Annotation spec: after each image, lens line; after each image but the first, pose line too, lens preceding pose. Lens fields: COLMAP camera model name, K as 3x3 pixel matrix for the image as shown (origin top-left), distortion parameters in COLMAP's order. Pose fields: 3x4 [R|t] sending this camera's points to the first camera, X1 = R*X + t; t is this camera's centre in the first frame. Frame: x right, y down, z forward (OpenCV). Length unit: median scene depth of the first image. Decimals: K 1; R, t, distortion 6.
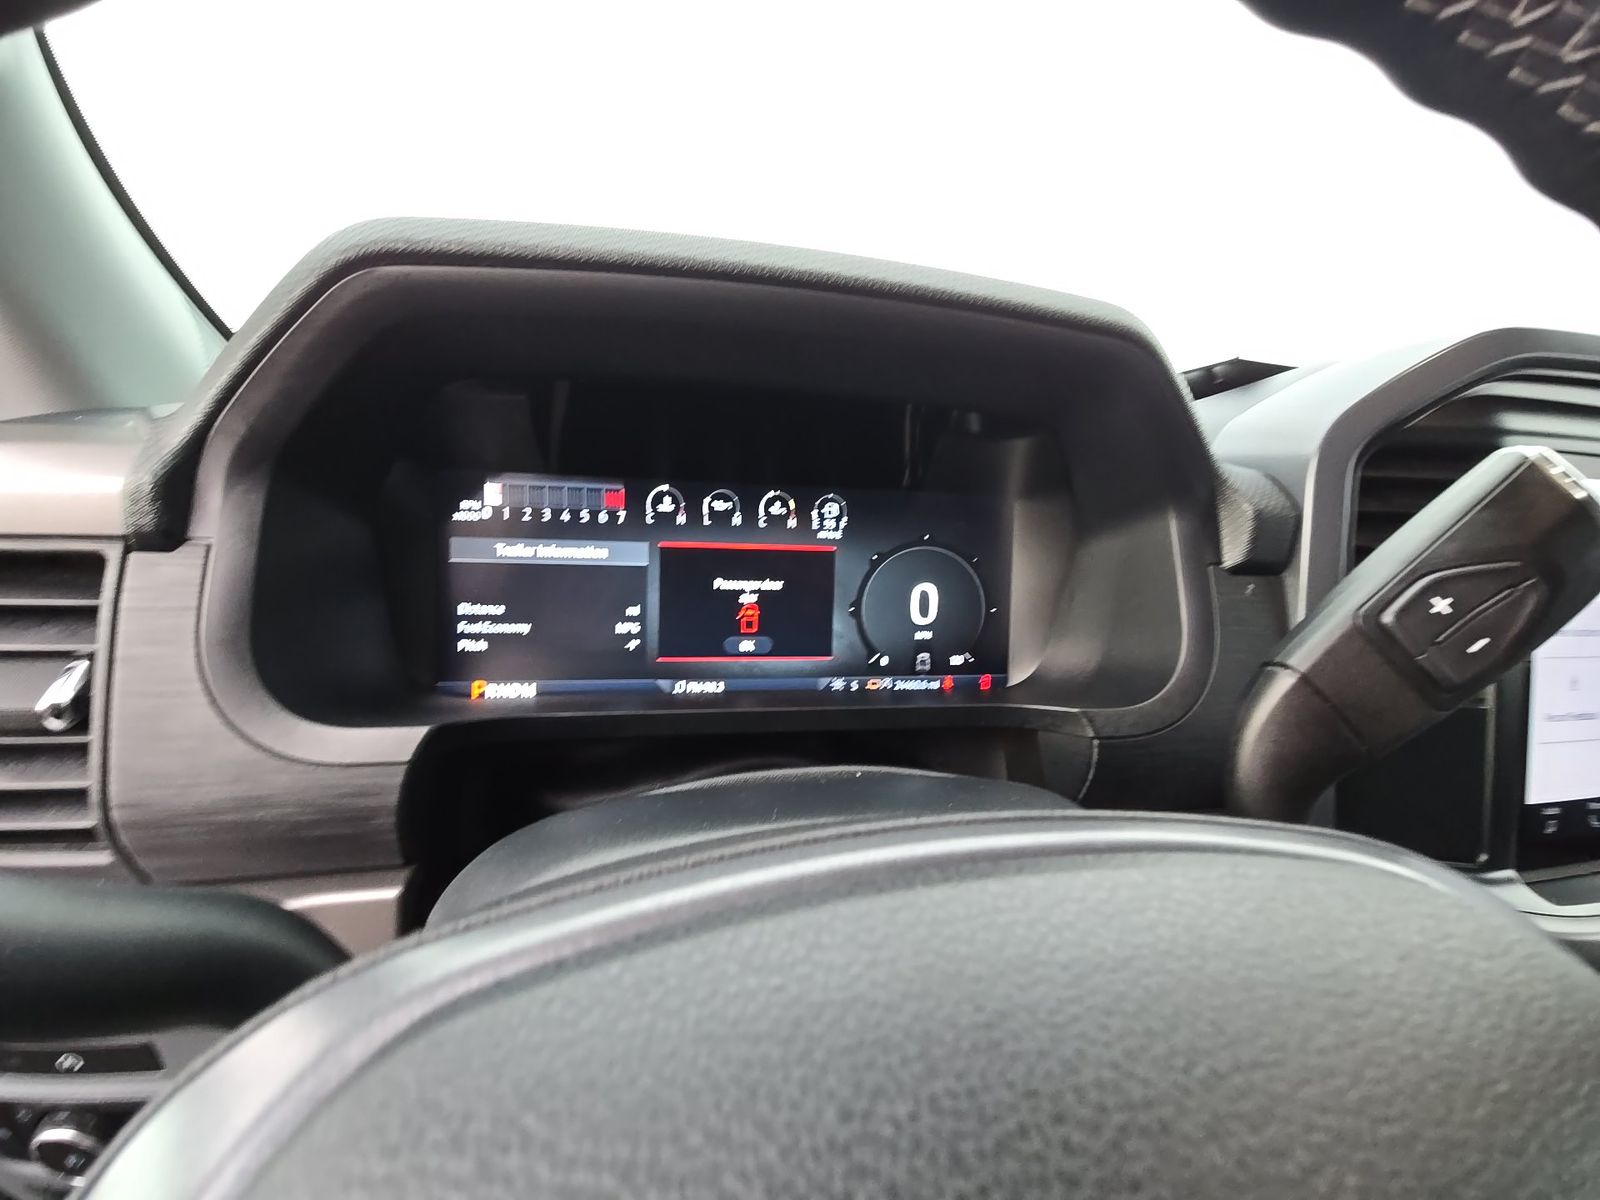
lens RADIAL K [[649.3, 0, 797.0], [0, 649.3, 585.6], [0, 0, 1]] dist [0.009462, -0.006725]
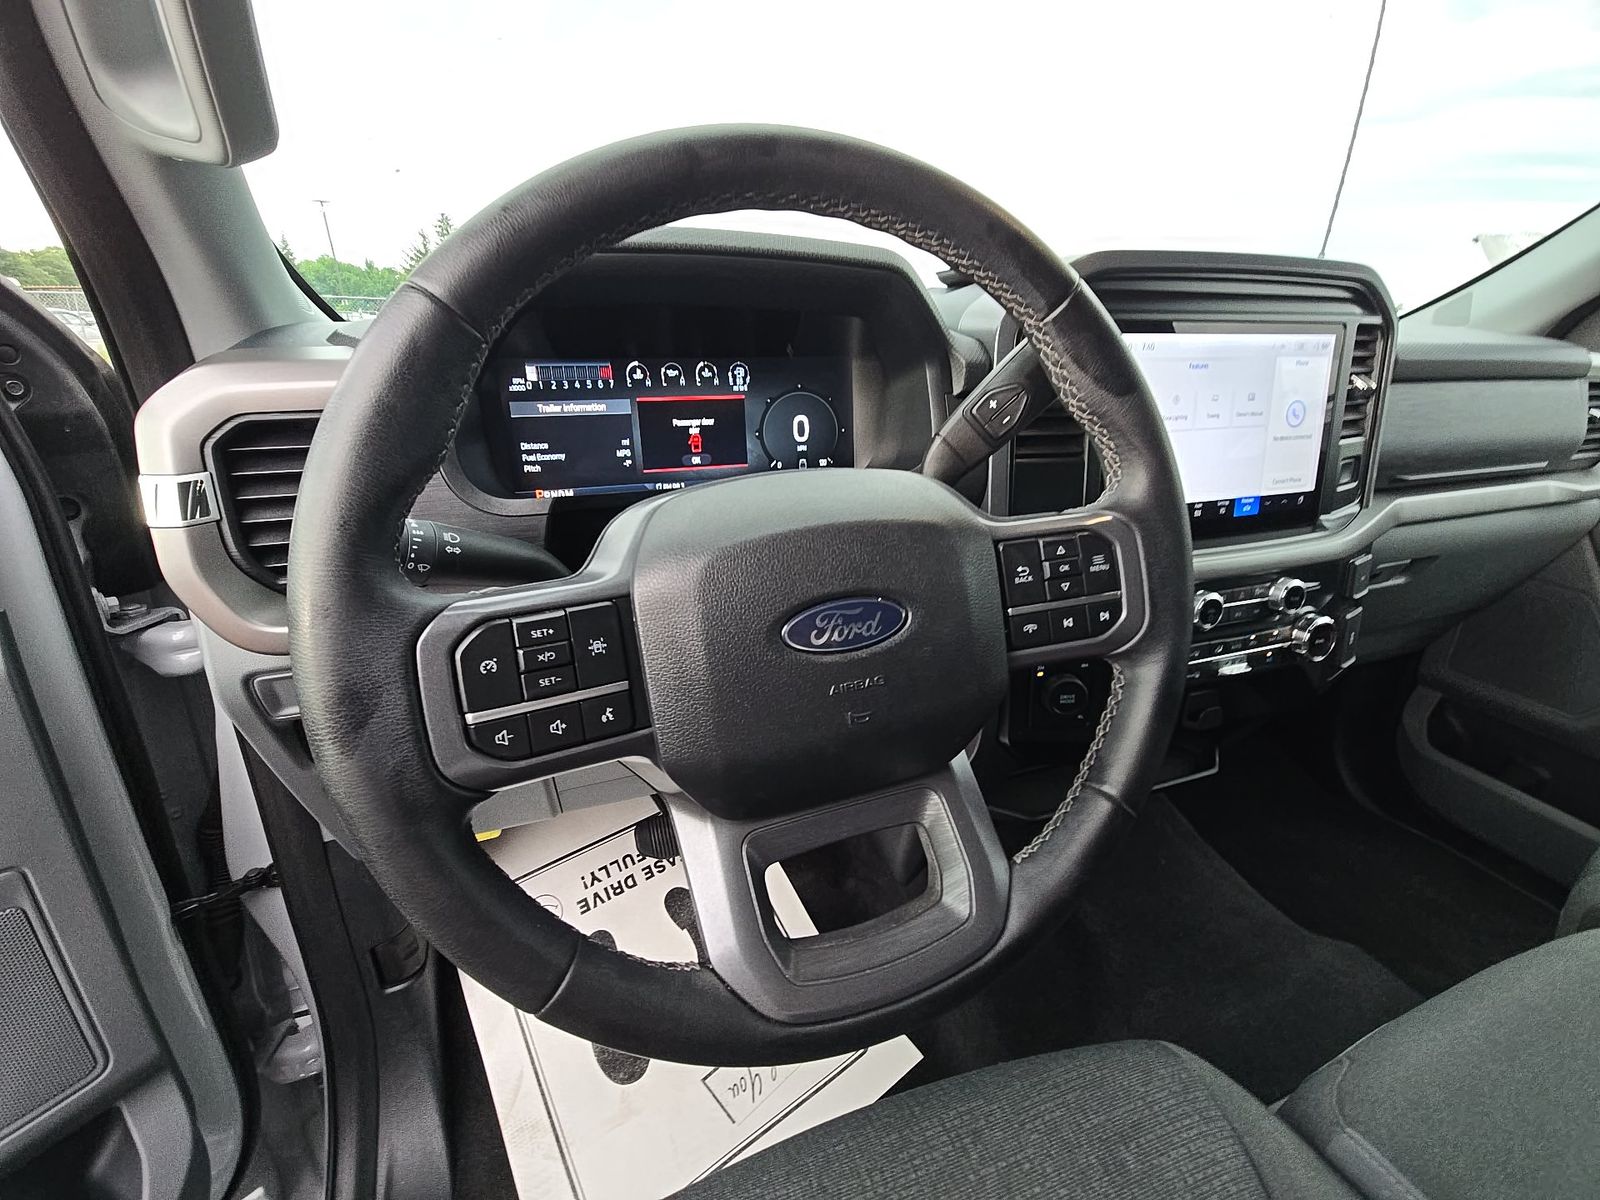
lens RADIAL K [[650.0, 0, 798.4], [0, 650.0, 584.6], [0, 0, 1]] dist [0.000933, -0.000119]
pose [[0.987791, -0.092054, 0.125680, -0.058851], [0.063011, 0.973892, 0.218091, 0.058196], [-0.142475, -0.207509, 0.967802, -0.735965]]
